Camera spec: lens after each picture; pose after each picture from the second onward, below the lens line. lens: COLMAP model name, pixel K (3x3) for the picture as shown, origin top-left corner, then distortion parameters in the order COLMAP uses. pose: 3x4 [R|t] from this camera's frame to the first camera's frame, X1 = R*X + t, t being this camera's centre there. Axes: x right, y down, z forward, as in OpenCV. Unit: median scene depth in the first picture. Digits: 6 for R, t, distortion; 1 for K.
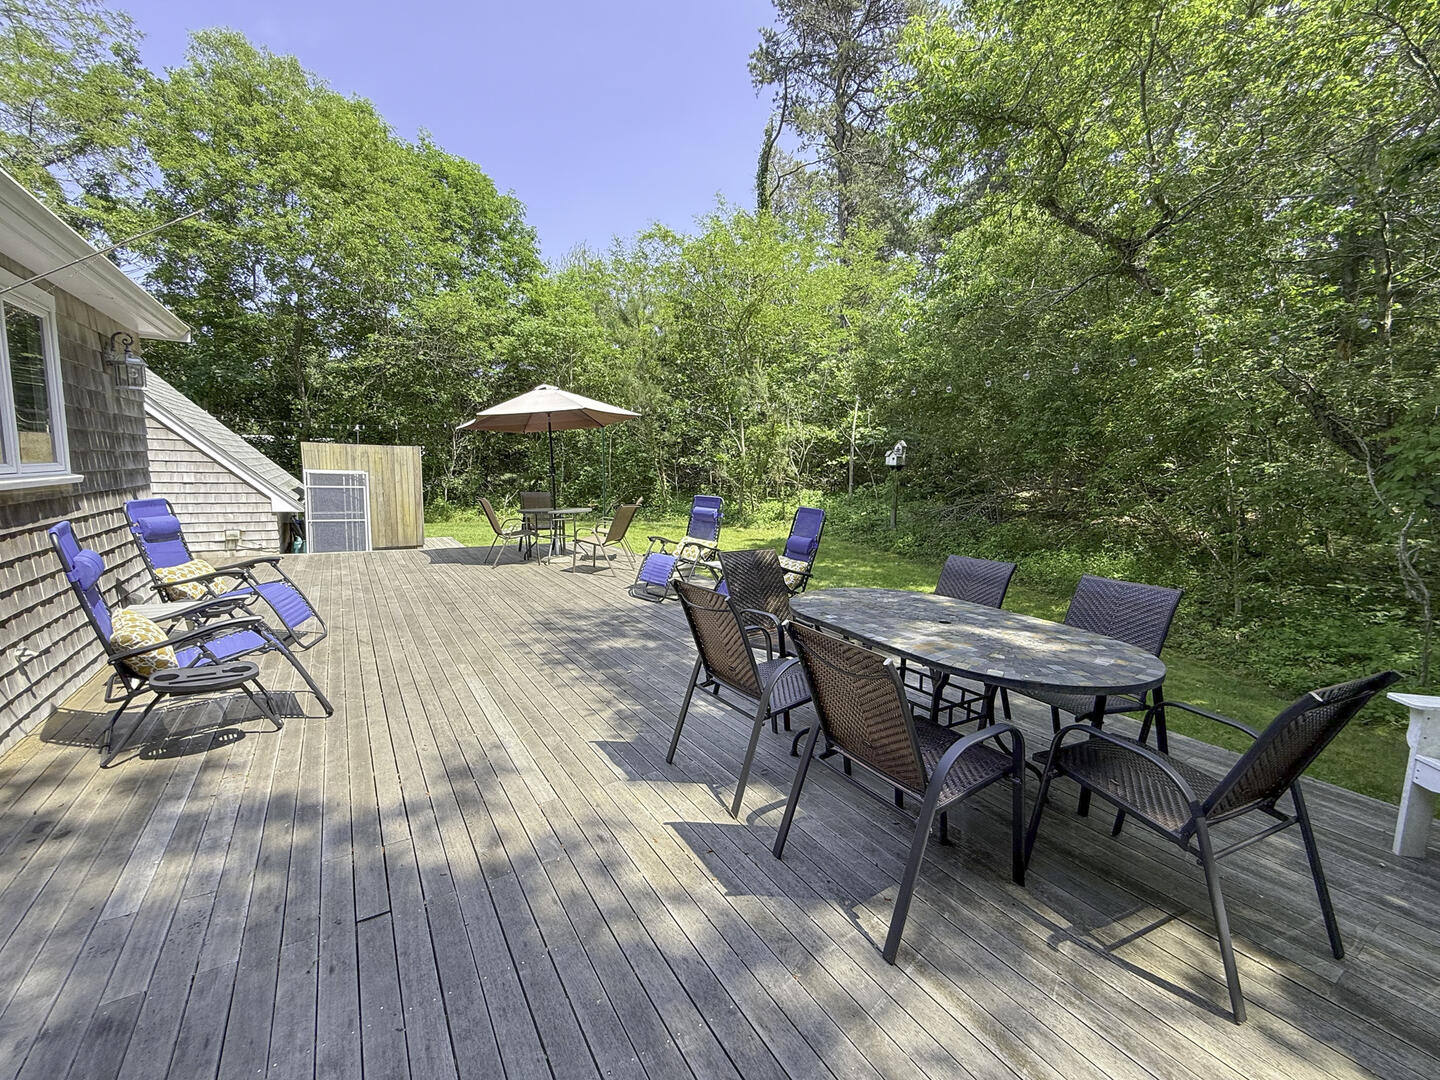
lens RADIAL K [[582.8, 0, 716.7], [0, 582.8, 537.0], [0, 0, 1]] dist [0.010009, 0.000948]
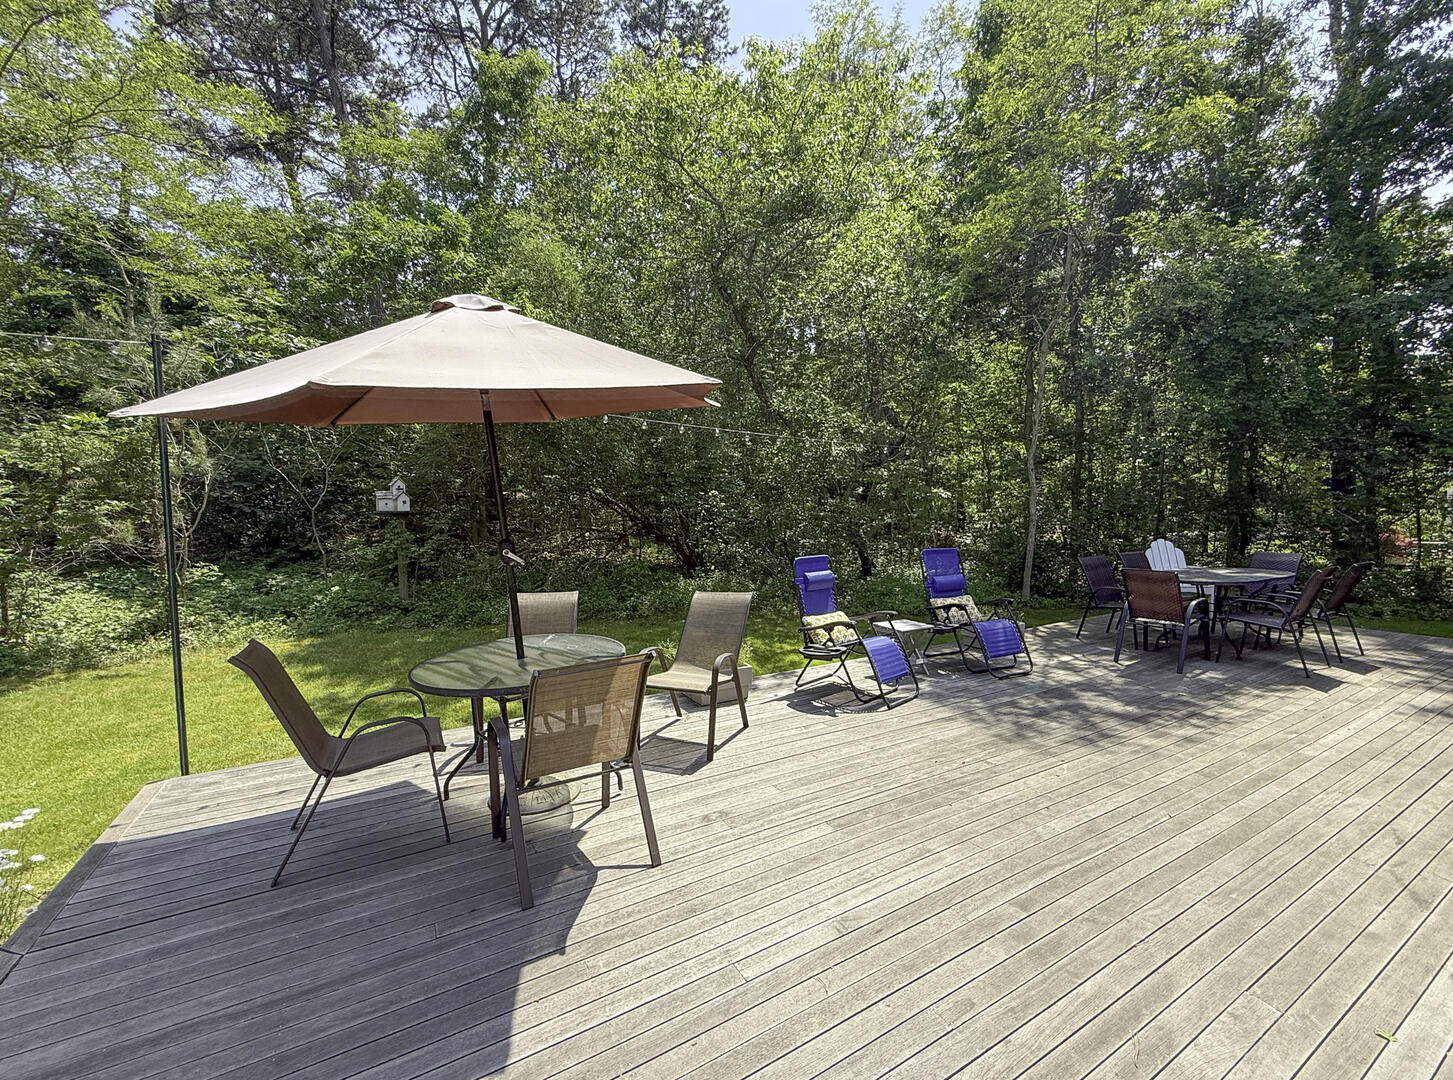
lens RADIAL K [[588.1, 0, 723.5], [0, 588.1, 538.3], [0, 0, 1]] dist [0.010009, 0.000948]
pose [[0.059066, -0.068563, 0.995897, -1.136655], [0.134302, 0.989114, 0.060131, -0.234389], [-0.989179, 0.130199, 0.067631, 1.473639]]
